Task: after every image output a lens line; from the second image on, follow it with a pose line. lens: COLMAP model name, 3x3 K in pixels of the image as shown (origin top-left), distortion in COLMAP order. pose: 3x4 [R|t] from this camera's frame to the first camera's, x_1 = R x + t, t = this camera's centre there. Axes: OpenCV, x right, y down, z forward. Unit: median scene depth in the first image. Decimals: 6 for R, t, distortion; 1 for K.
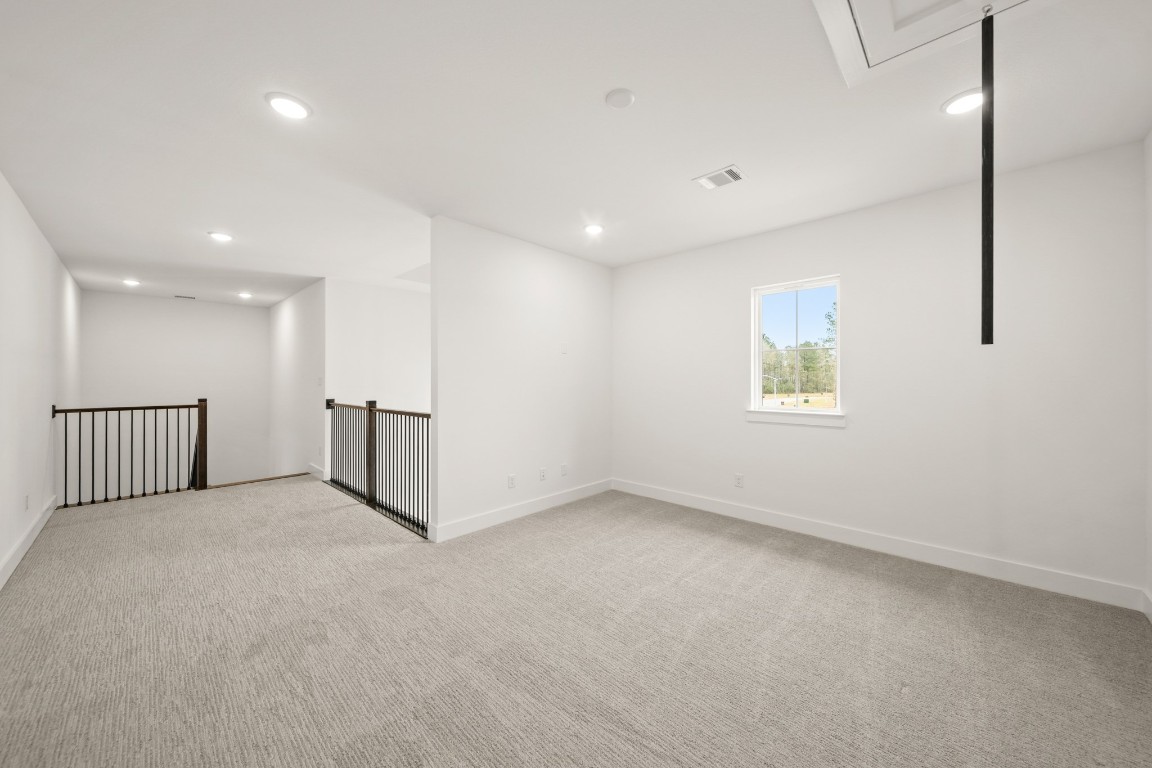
lens RADIAL K [[412.7, 0, 582.8], [0, 412.7, 381.6], [0, 0, 1]] dist [0.002166, -0.000215]
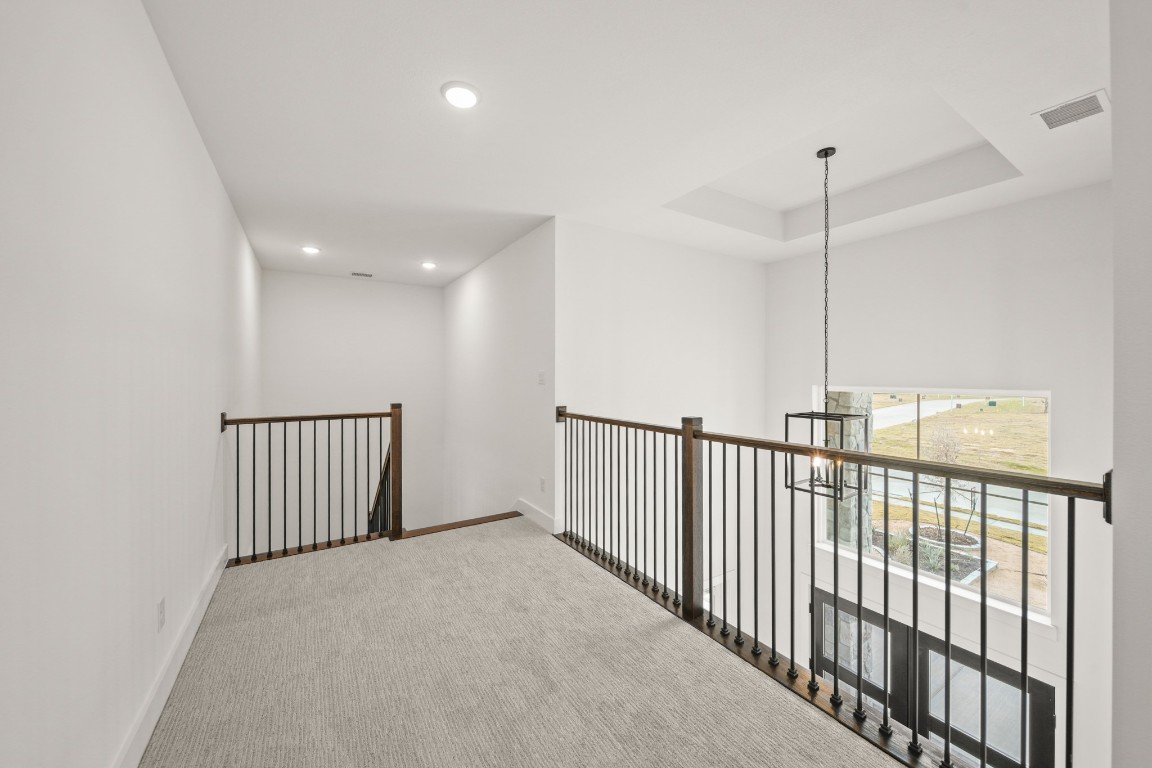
lens RADIAL K [[412.7, 0, 565.3], [0, 412.7, 379.2], [0, 0, 1]] dist [0.002166, -0.000215]
pose [[0.966200, 0.003392, -0.257773, -0.474017], [-0.002461, 0.999989, 0.003934, -0.002076], [0.257784, -0.003167, 0.966198, 0.412408]]
